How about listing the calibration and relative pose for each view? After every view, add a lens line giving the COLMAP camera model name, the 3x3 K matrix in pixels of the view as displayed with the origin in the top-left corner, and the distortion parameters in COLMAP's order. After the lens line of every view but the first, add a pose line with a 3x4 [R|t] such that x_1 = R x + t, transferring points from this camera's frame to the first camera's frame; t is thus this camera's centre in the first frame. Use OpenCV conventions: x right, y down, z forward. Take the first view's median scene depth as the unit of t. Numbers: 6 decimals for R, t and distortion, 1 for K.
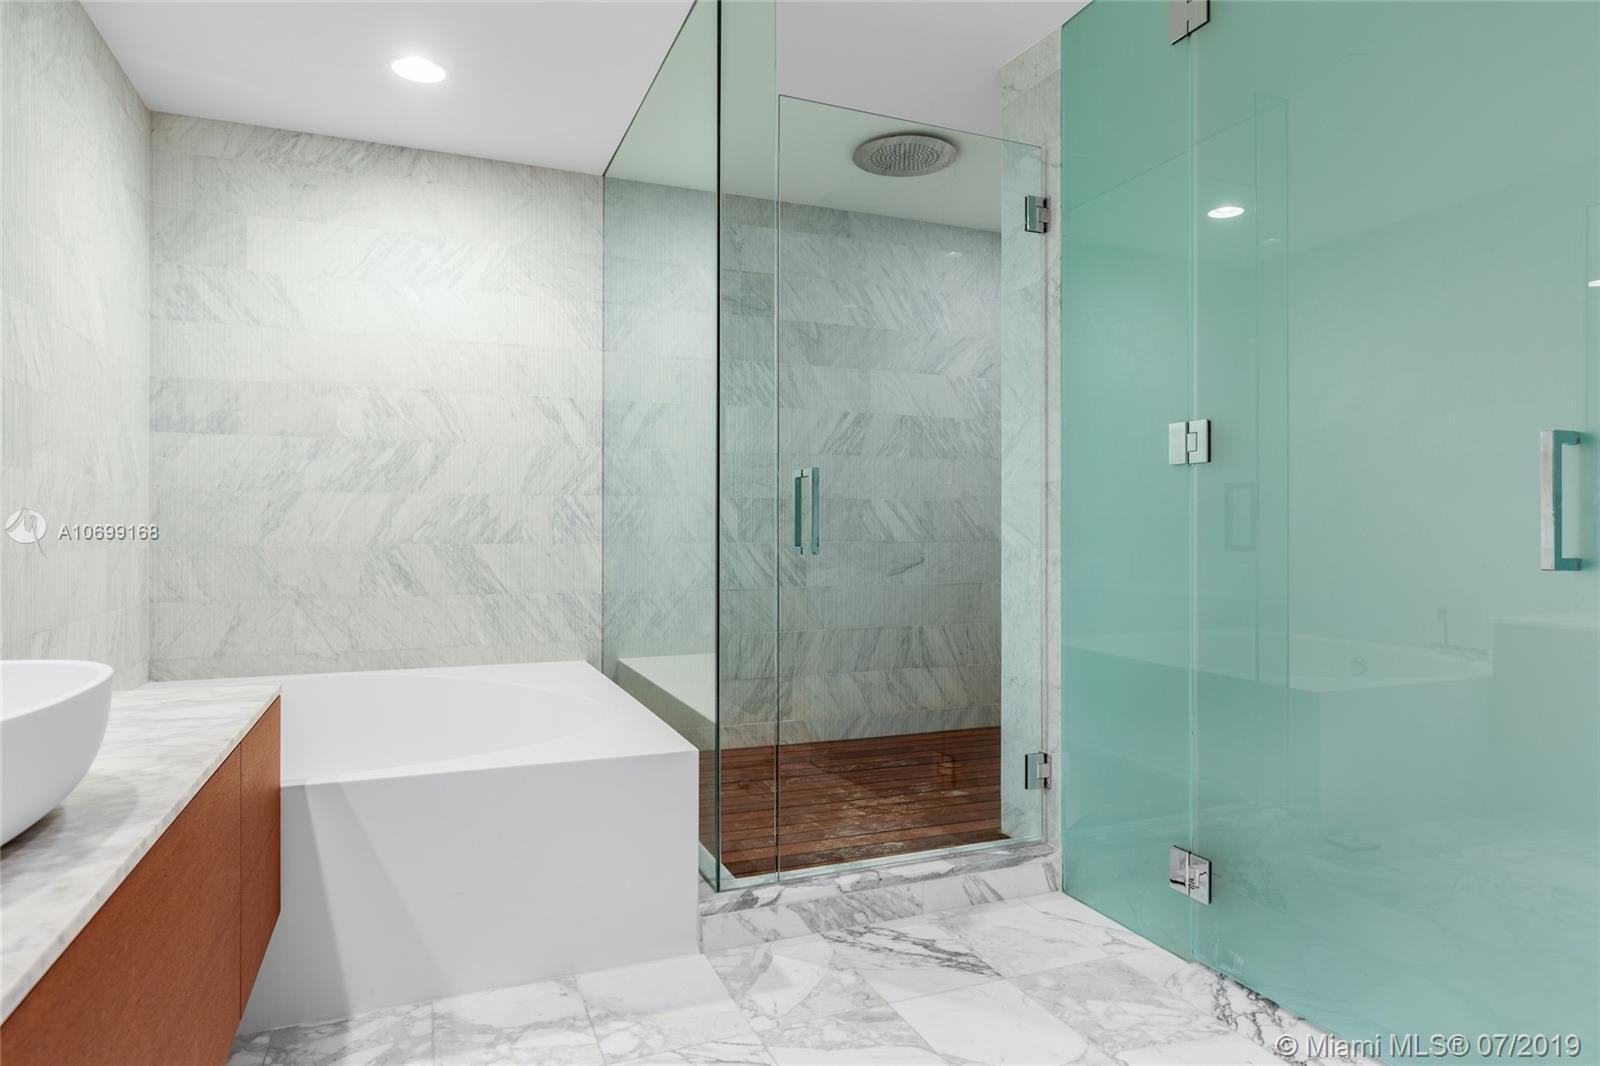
lens RADIAL K [[953.0, 0, 801.7], [0, 953.0, 528.9], [0, 0, 1]] dist [0.005181, 0.001079]
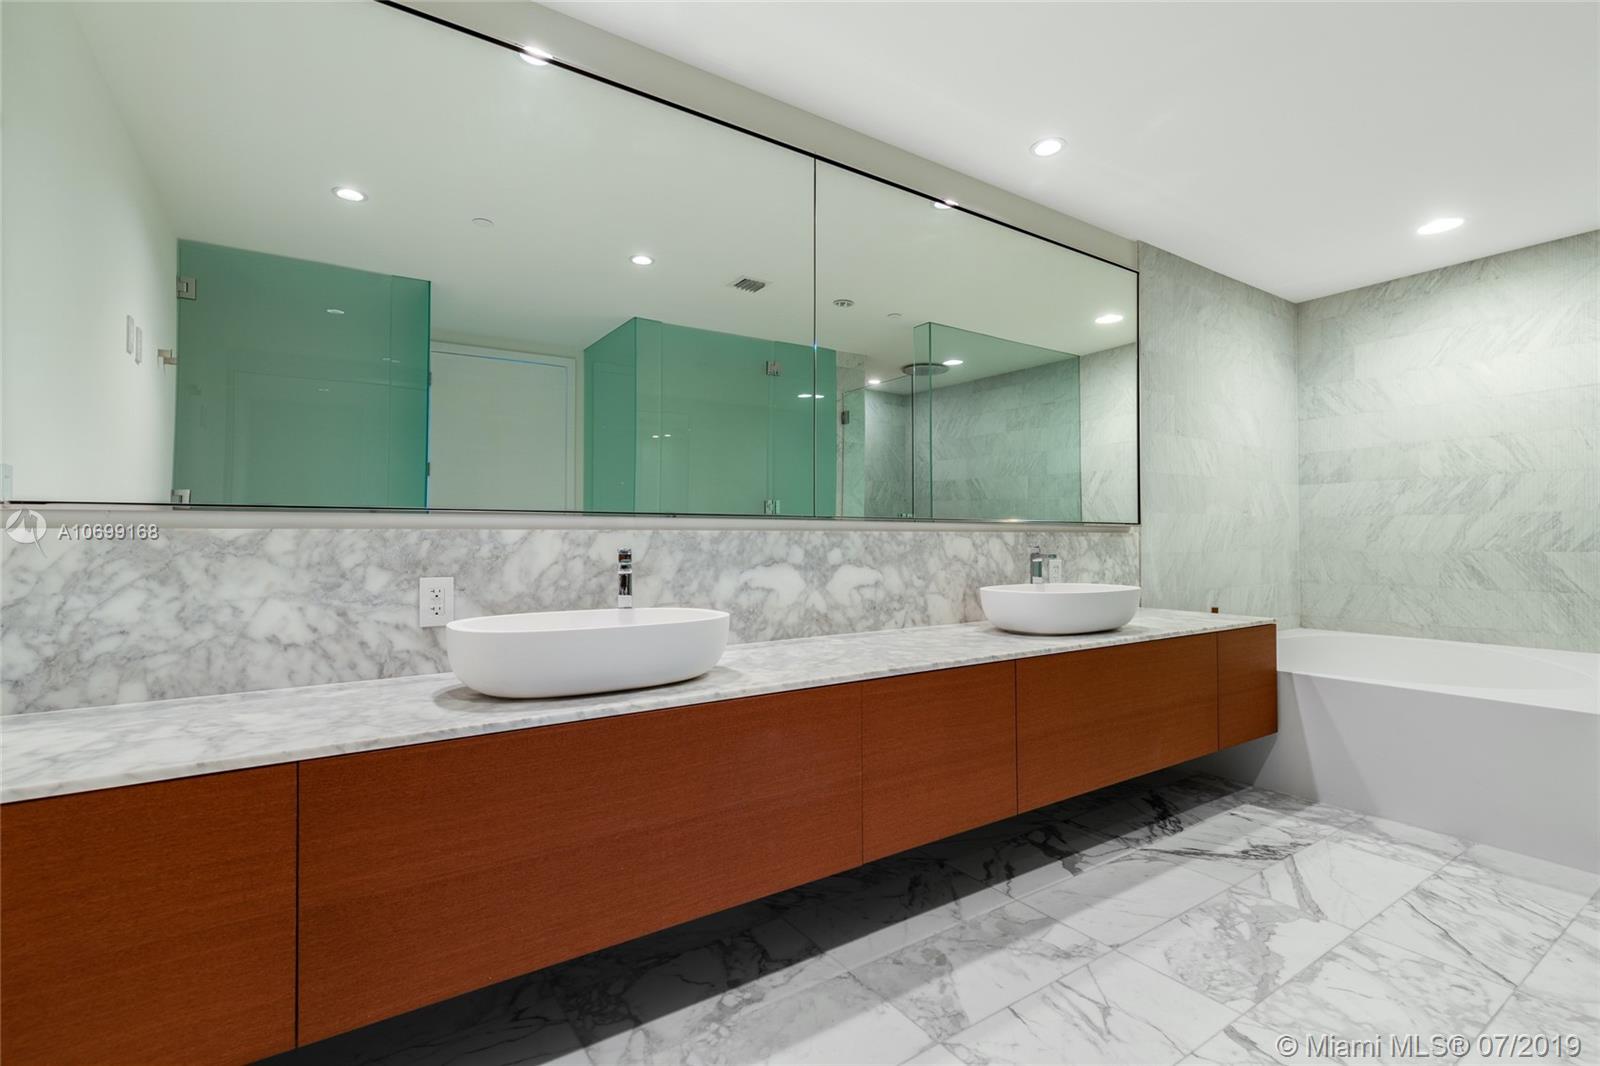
lens RADIAL K [[737.1, 0, 803.0], [0, 737.1, 535.5], [0, 0, 1]] dist [-0.004565, -0.000295]
pose [[0.206366, -0.009535, -0.978428, 0.427560], [0.004338, 0.999952, -0.008830, -0.001297], [0.978465, -0.002422, 0.206398, -0.162951]]
